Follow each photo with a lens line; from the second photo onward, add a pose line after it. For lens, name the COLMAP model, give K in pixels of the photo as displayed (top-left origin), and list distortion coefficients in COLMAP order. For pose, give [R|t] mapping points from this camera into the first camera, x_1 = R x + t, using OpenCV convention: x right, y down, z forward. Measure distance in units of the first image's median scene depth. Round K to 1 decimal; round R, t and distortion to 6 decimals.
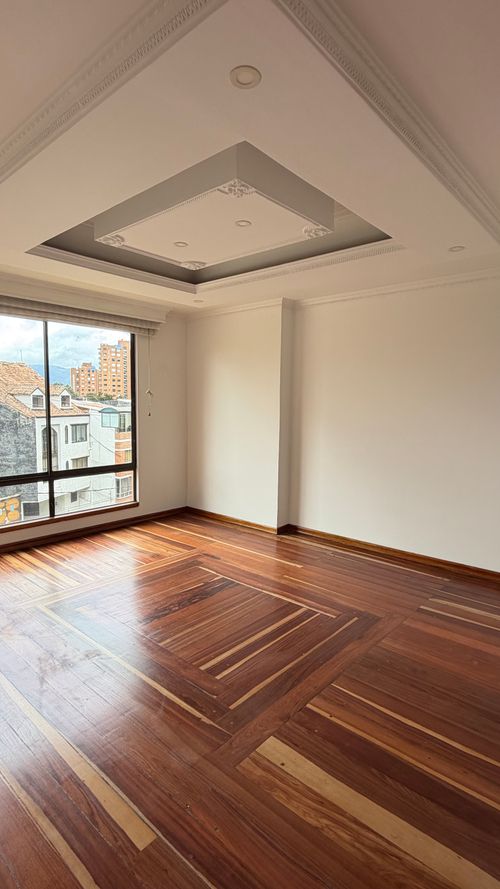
lens RADIAL K [[454.0, 0, 250.0], [0, 454.0, 444.5], [0, 0, 1]] dist [0.001315, -0.000068]
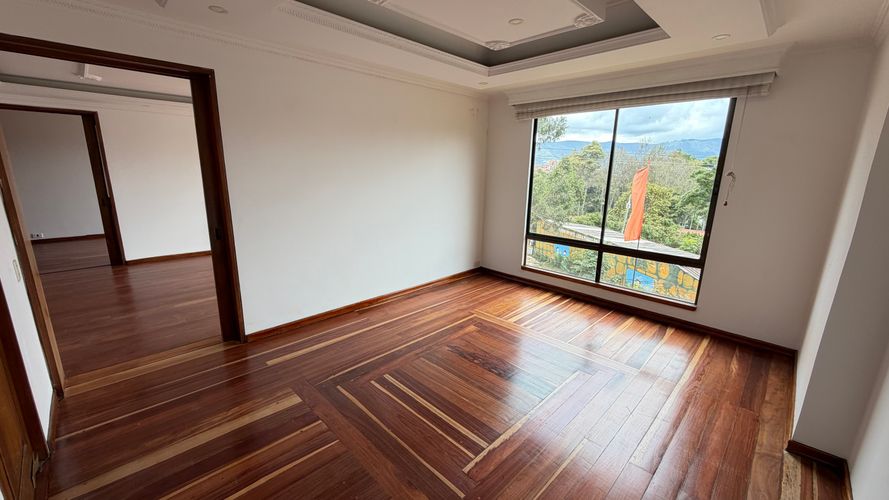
lens RADIAL K [[356.4, 0, 443.2], [0, 356.4, 251.9], [0, 0, 1]] dist [-0.000866, -0.000257]
pose [[-0.068815, 0.218823, -0.973335, 0.496660], [-0.110770, 0.967939, 0.225442, -0.084546], [0.991461, 0.123330, -0.042369, 0.664935]]
